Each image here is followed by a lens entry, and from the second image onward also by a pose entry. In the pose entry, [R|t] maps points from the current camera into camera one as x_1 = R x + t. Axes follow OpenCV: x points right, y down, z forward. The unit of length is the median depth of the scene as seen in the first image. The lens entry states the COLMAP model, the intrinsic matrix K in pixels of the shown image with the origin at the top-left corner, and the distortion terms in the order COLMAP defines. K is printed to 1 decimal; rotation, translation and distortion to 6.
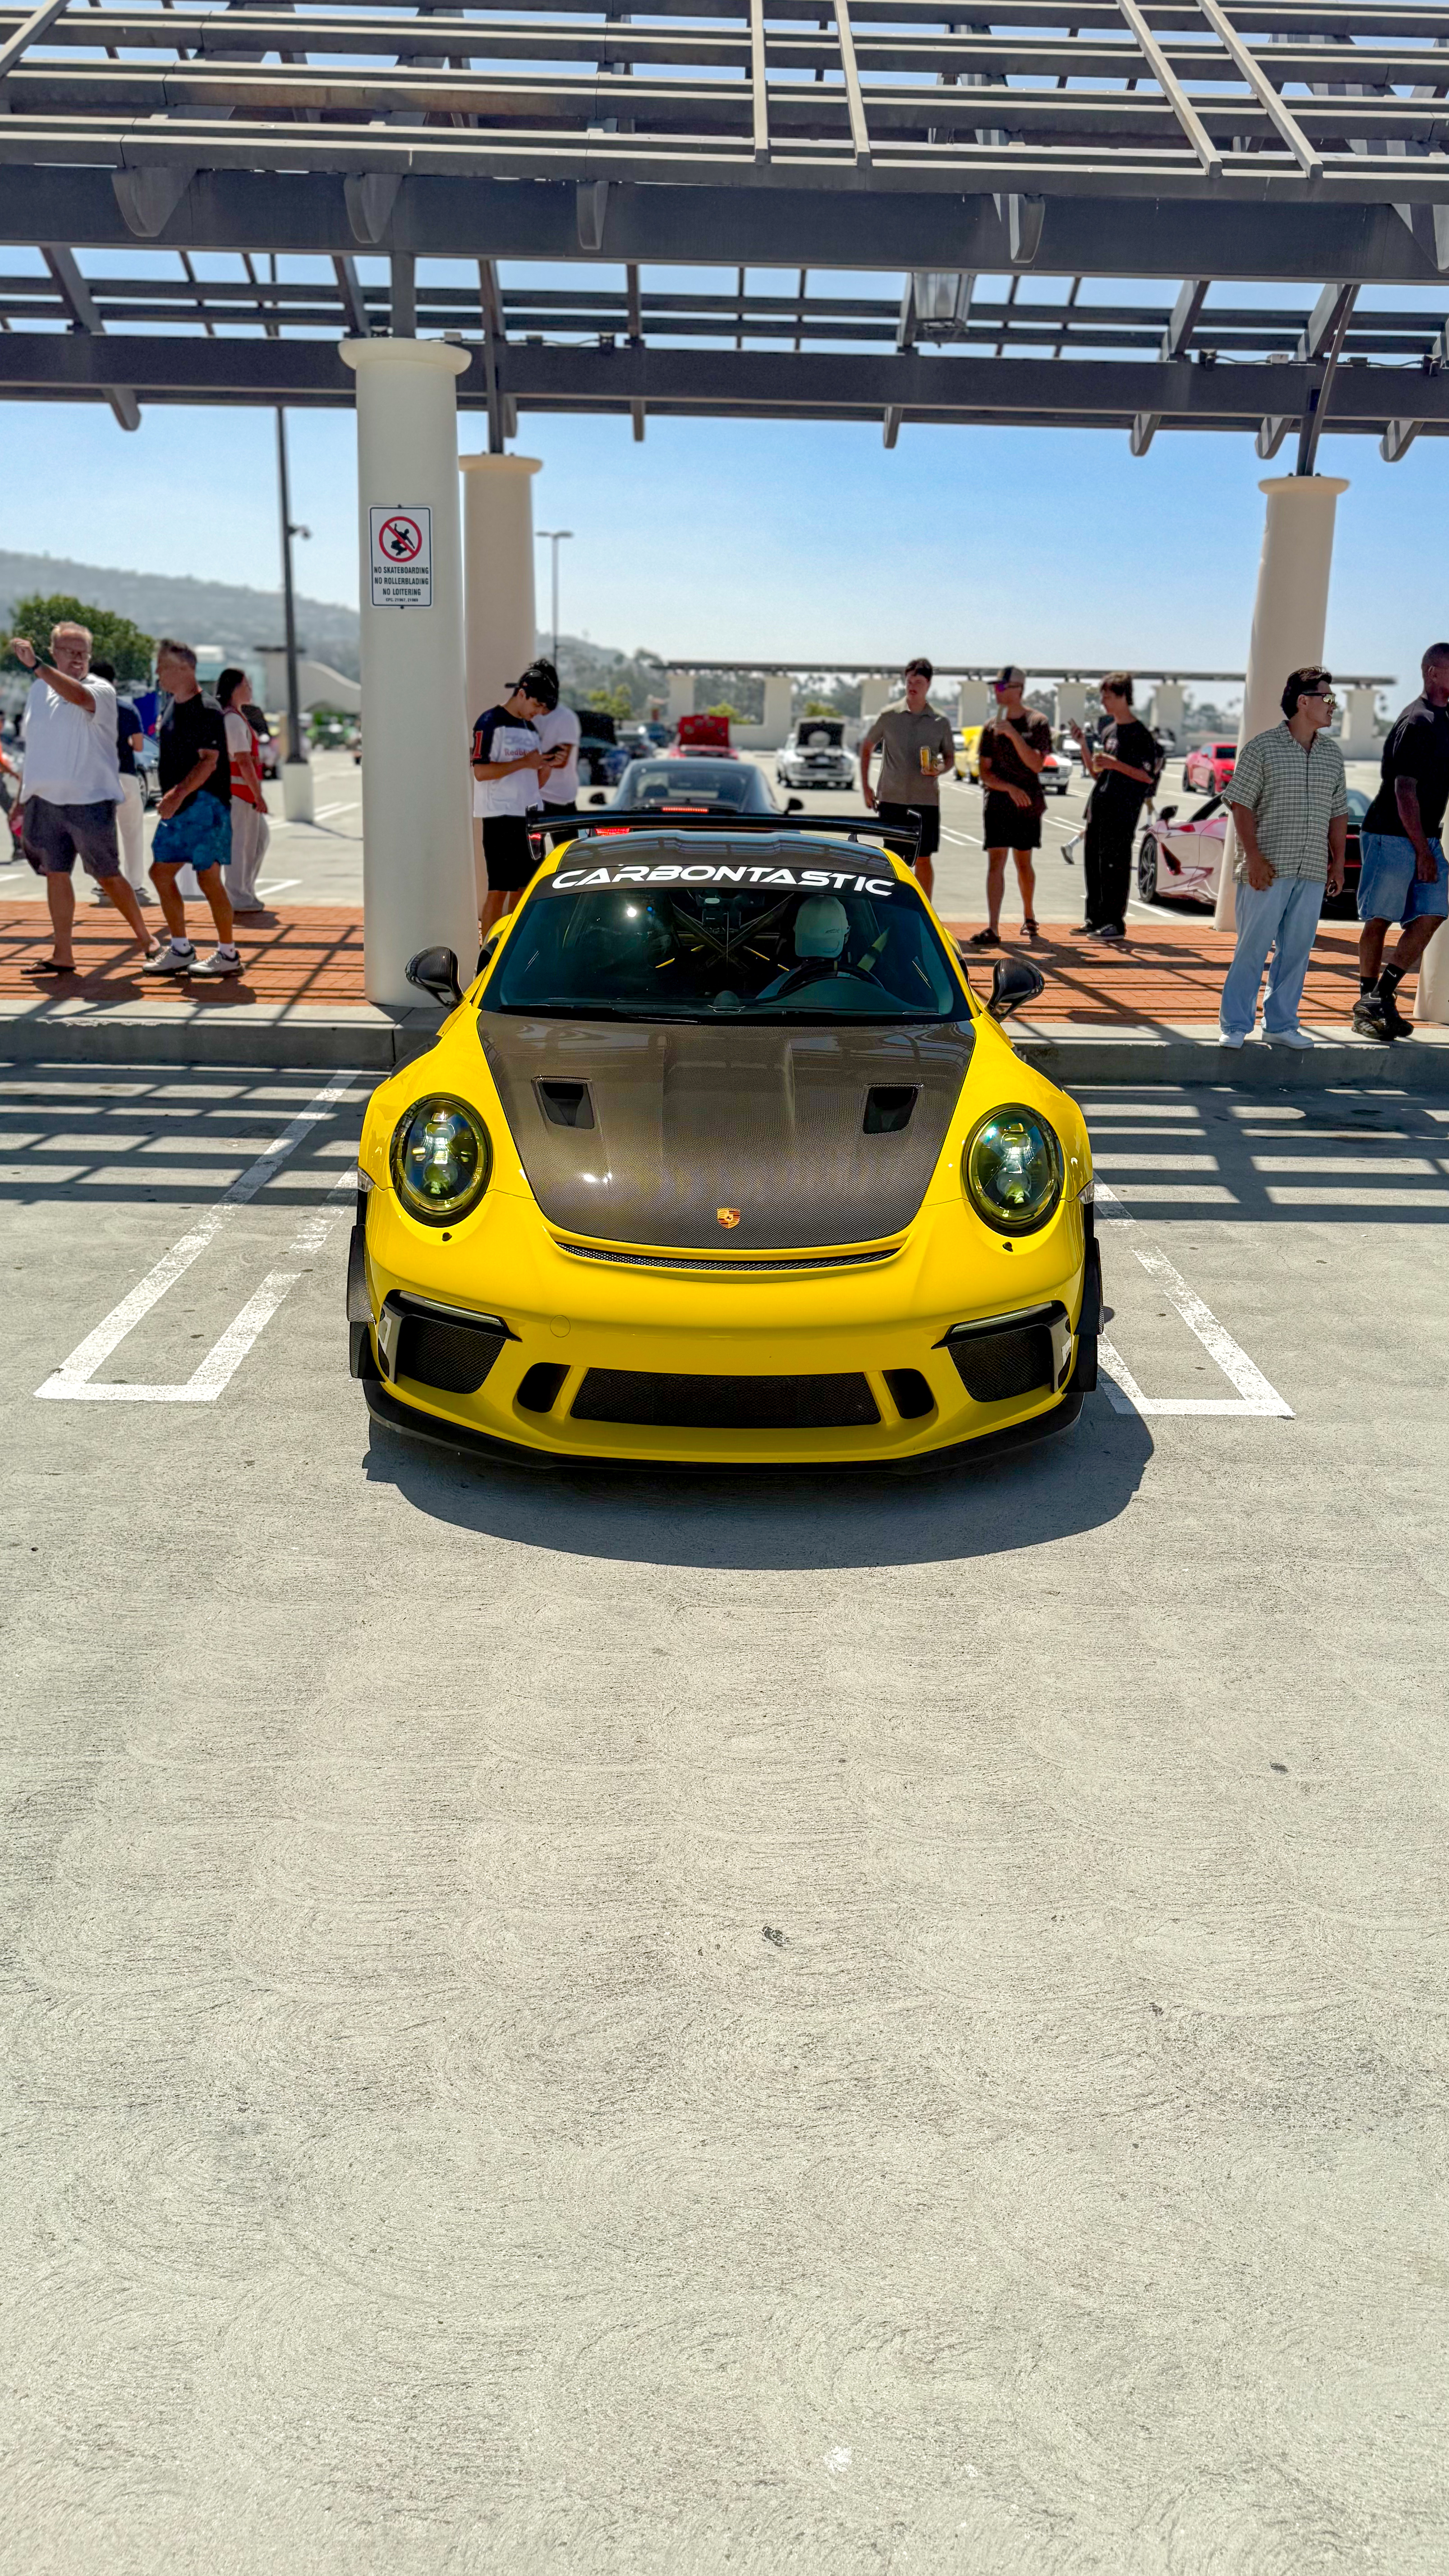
lens RADIAL K [[1874.3, 0, 724.5], [0, 1874.3, 1288.0], [0, 0, 1]] dist [-0.004599, -0.001694]
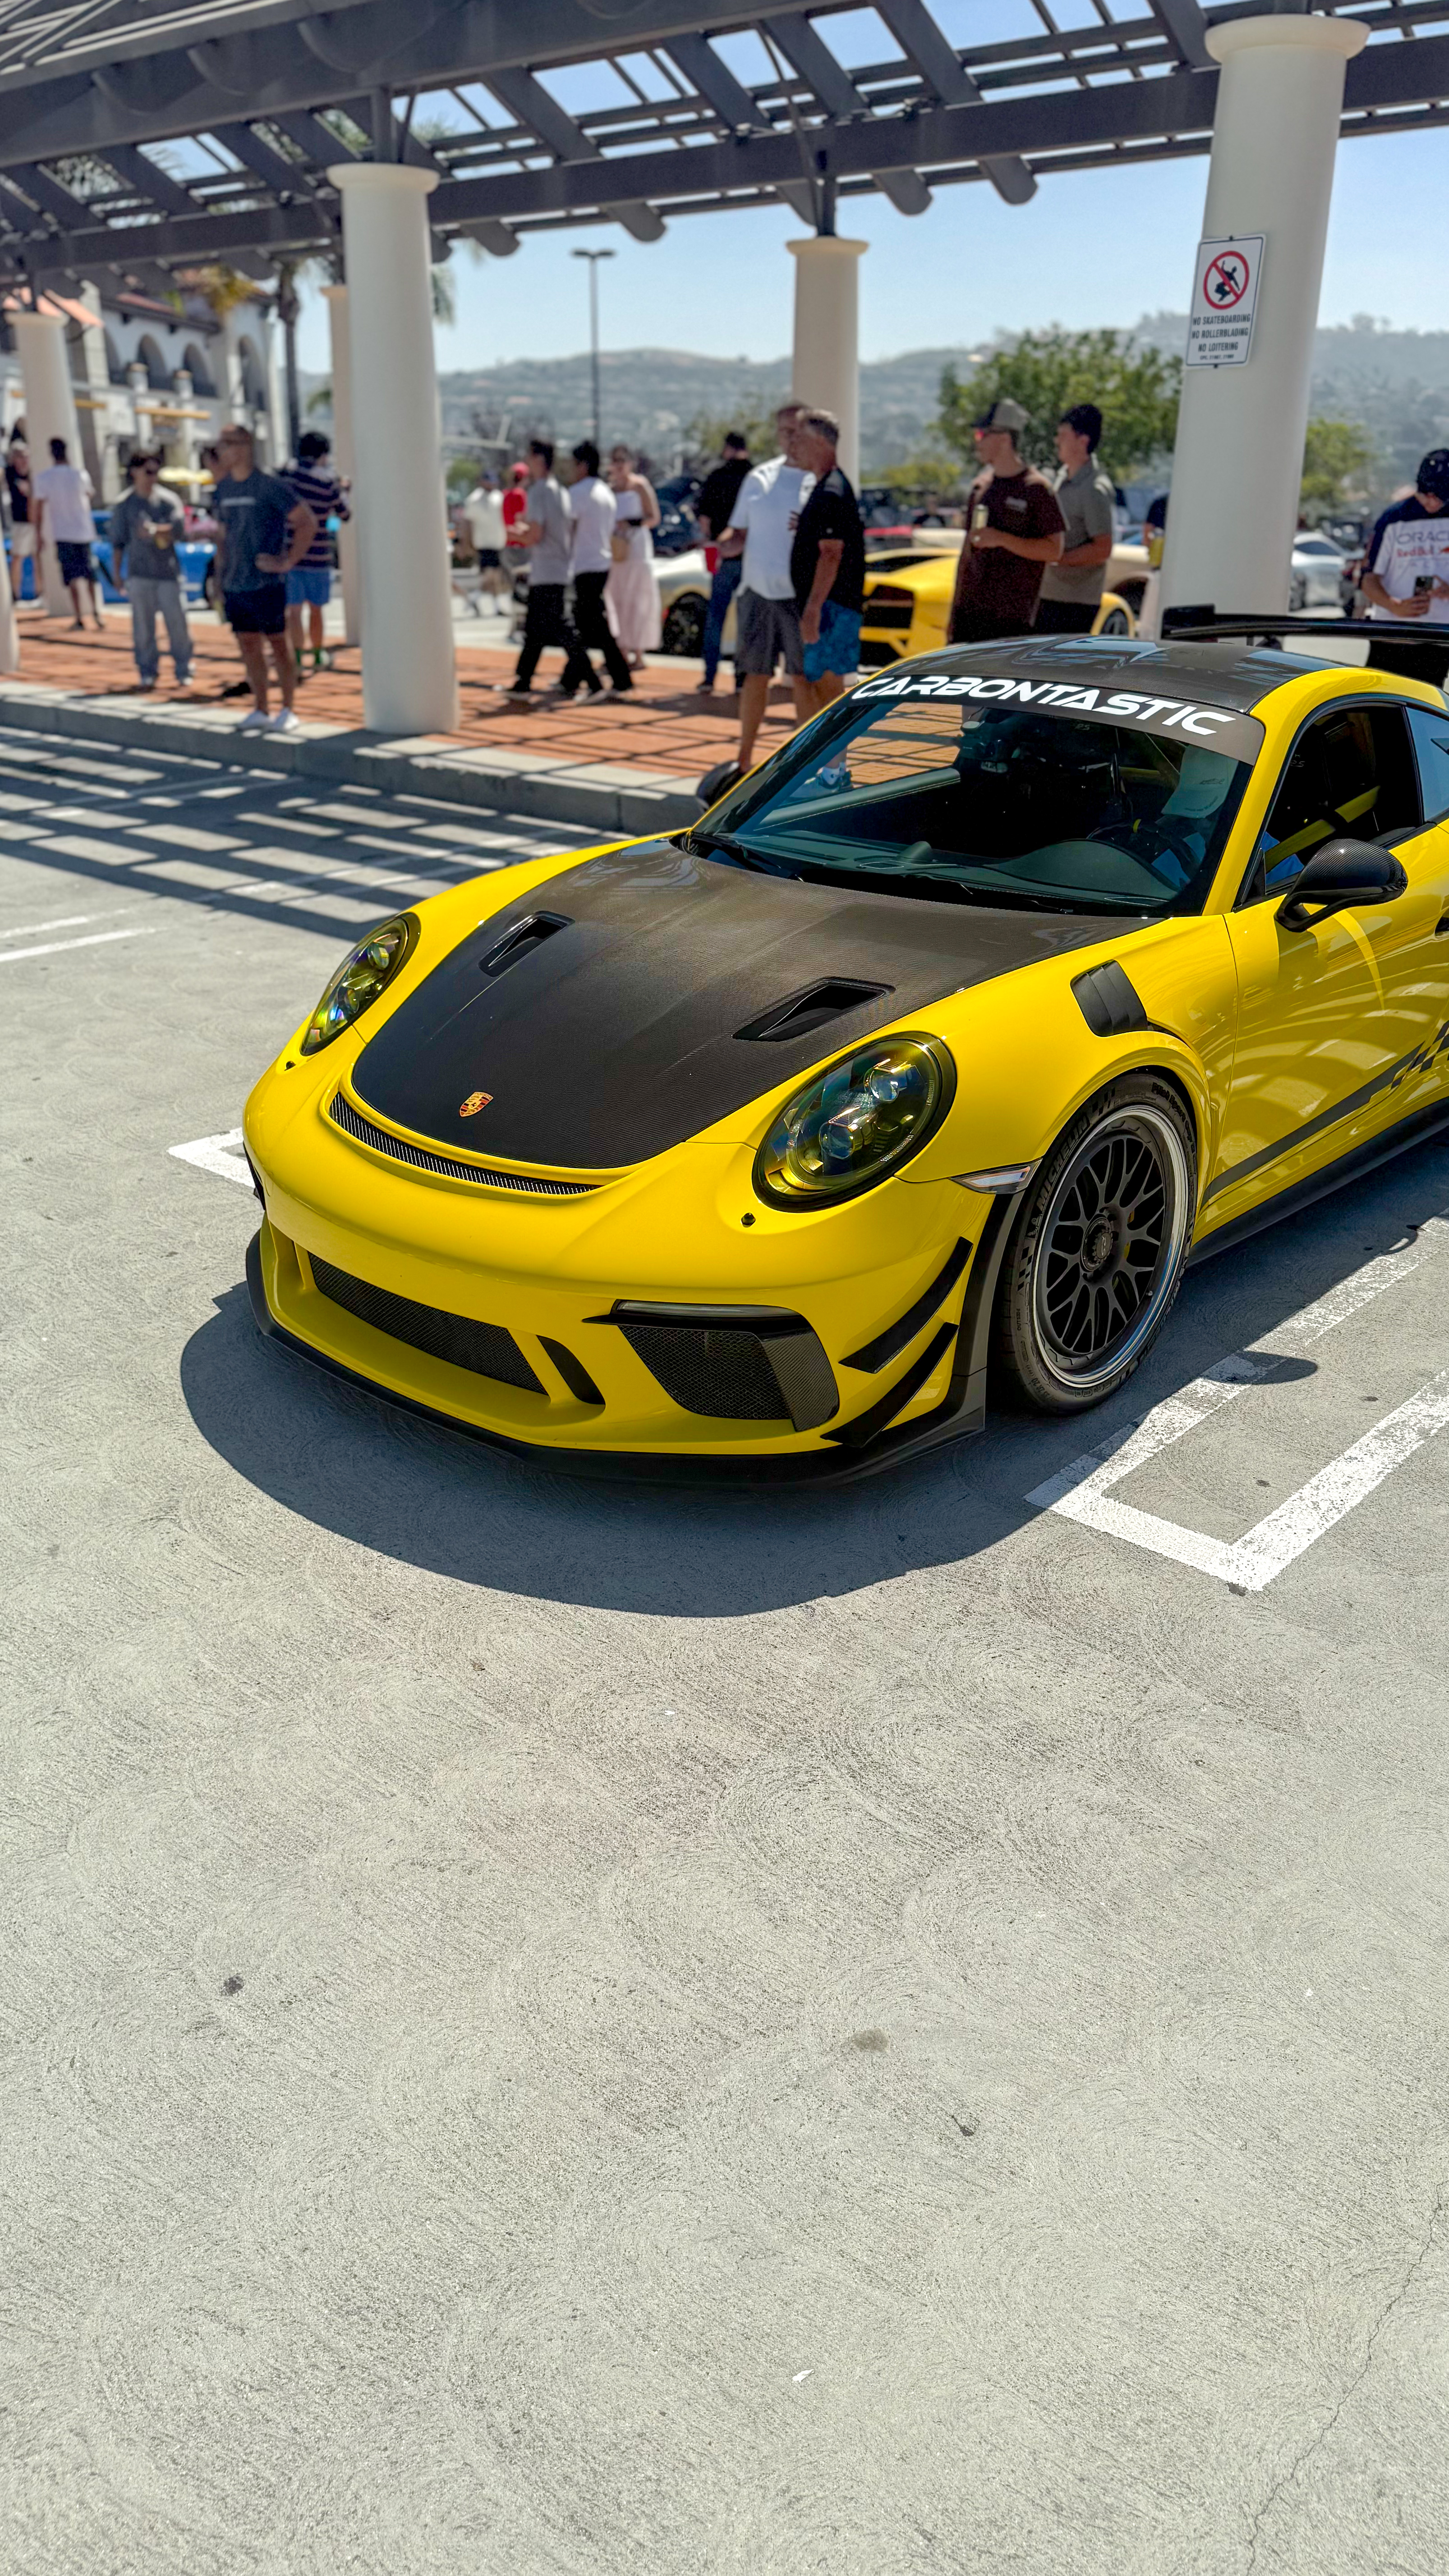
lens RADIAL K [[1871.3, 0, 724.5], [0, 1871.3, 1288.0], [0, 0, 1]] dist [0.053029, -0.209974]
pose [[0.733164, 0.256588, -0.629789, 0.600688], [-0.194107, 0.966521, 0.167811, -0.115382], [0.651762, -0.000786, 0.758423, 0.428577]]
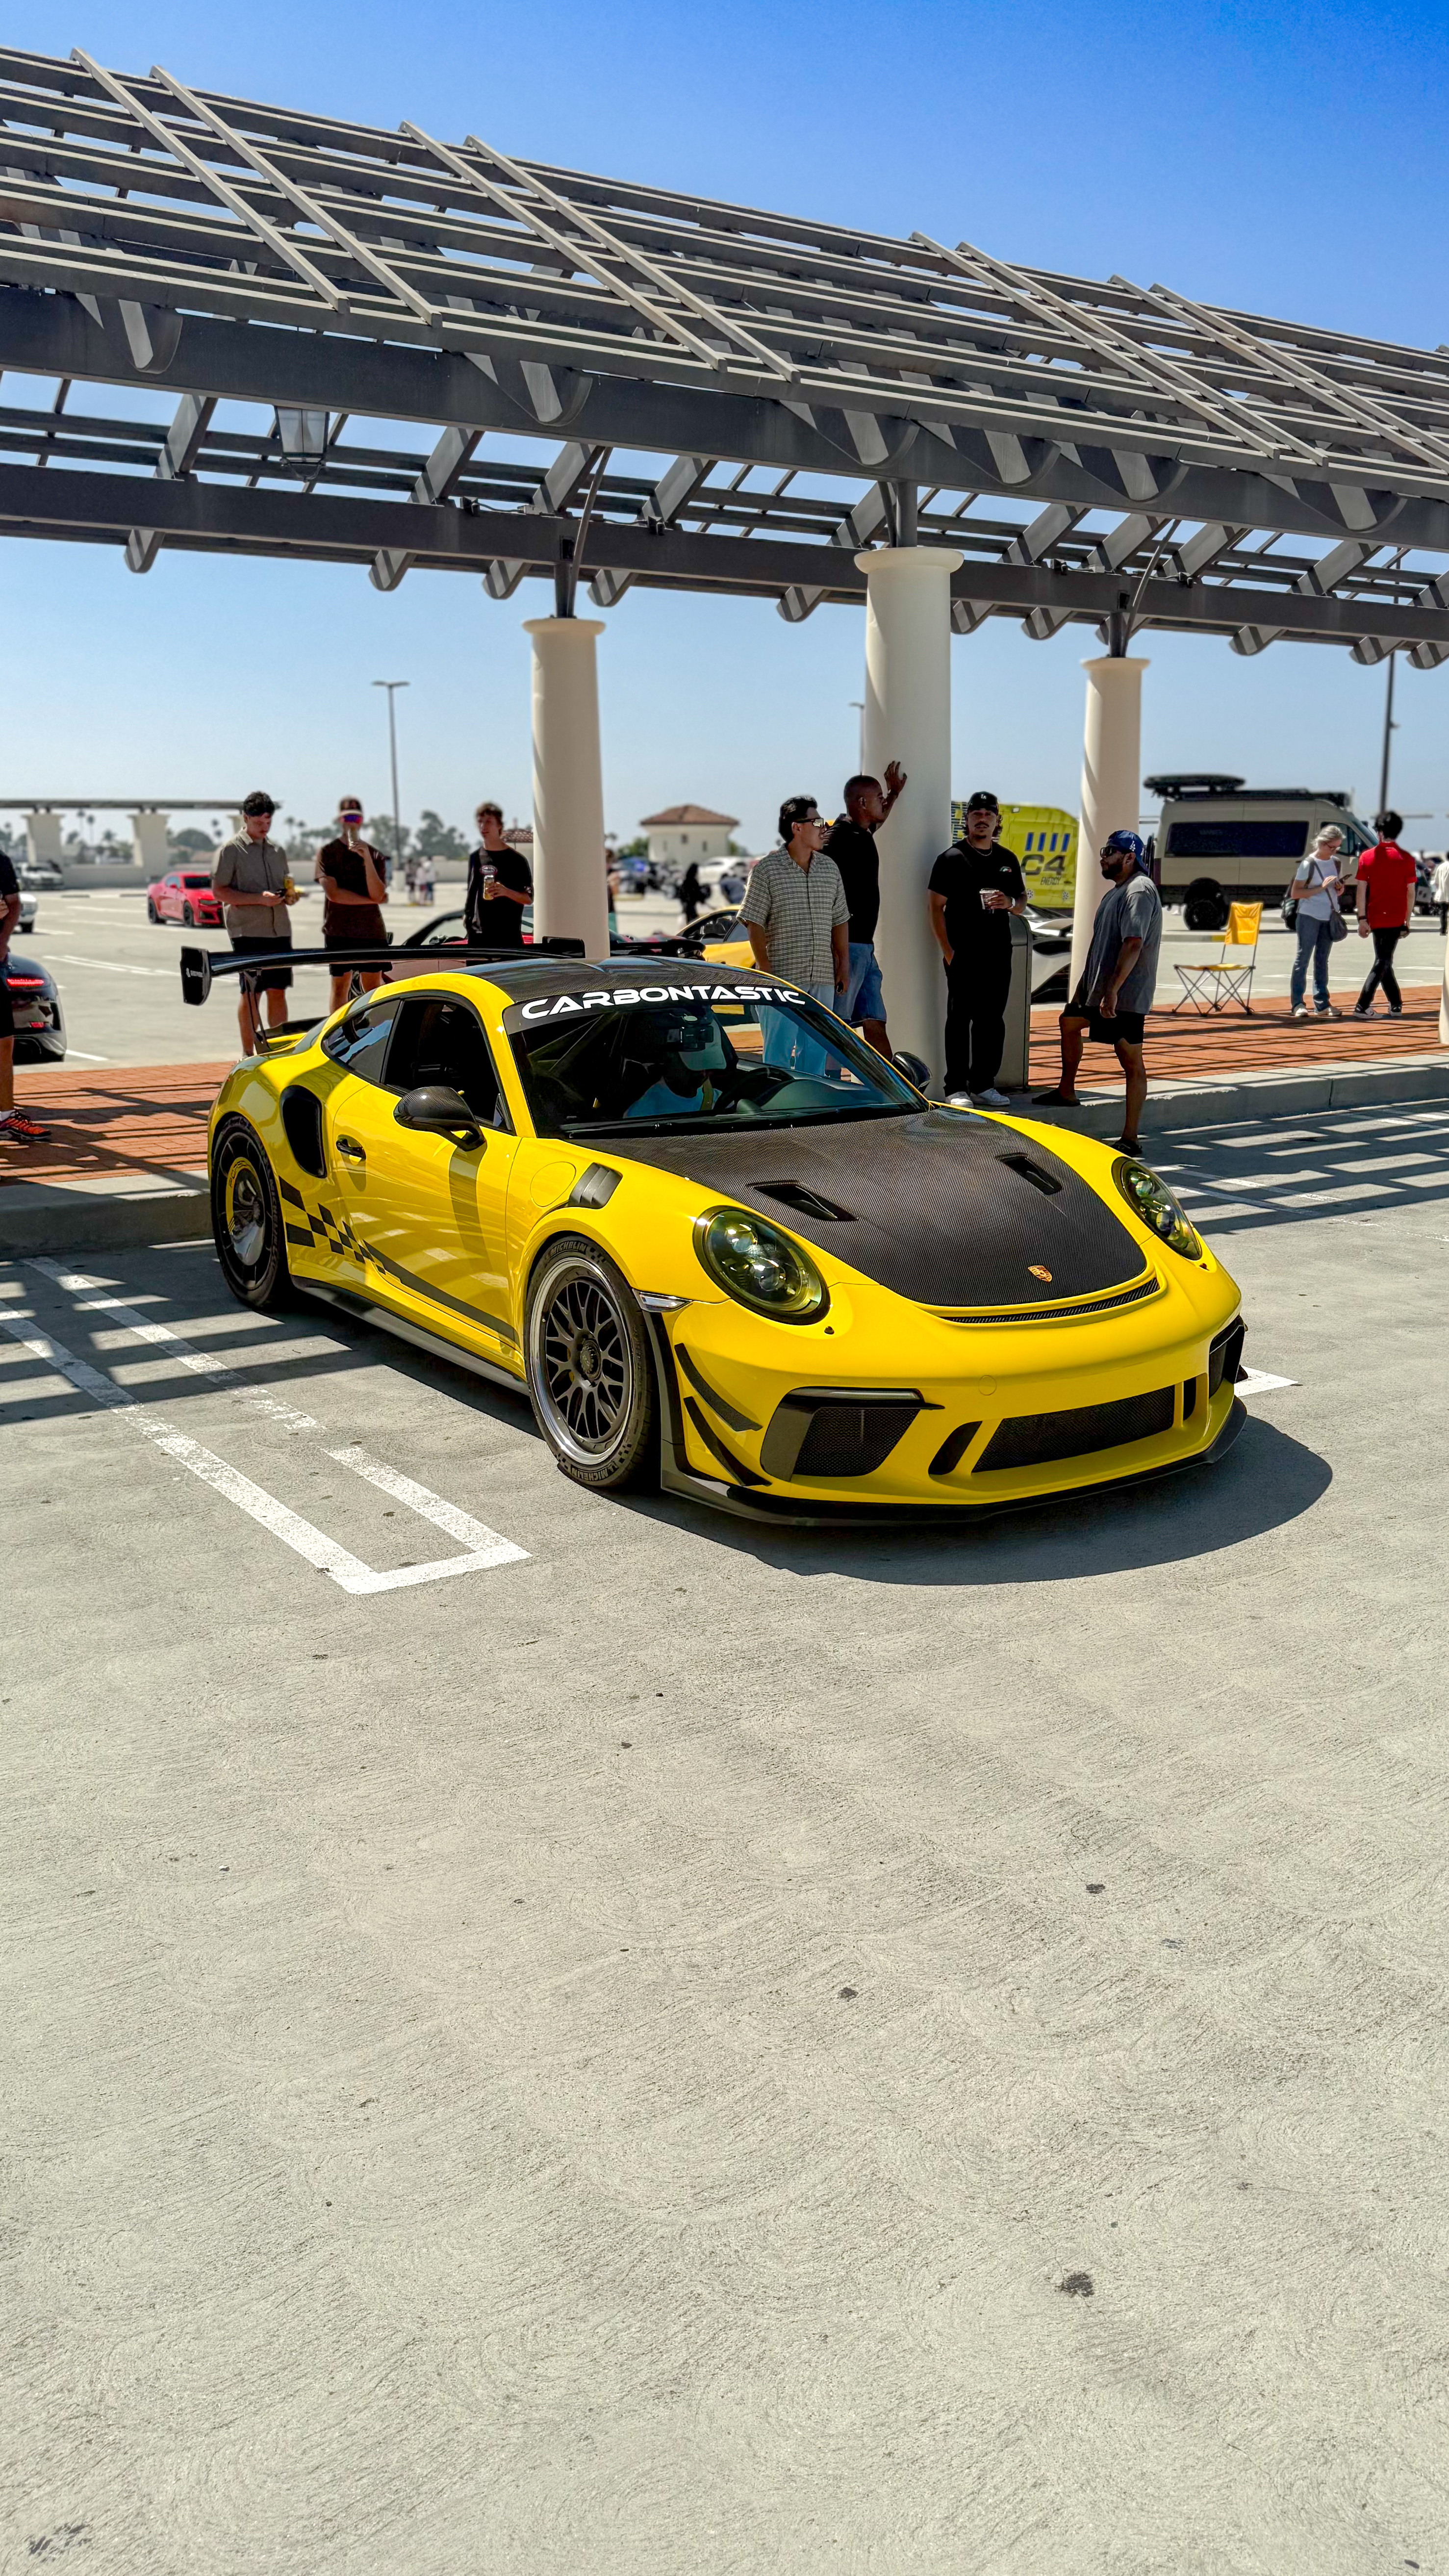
lens RADIAL K [[2030.1, 0, 769.0], [0, 2030.1, 1289.1], [0, 0, 1]] dist [0.027724, -0.006593]
pose [[0.830443, -0.145978, 0.537638, -0.768306], [0.188448, 0.981777, -0.024509, -0.027605], [-0.524263, 0.121670, 0.842819, 0.047523]]
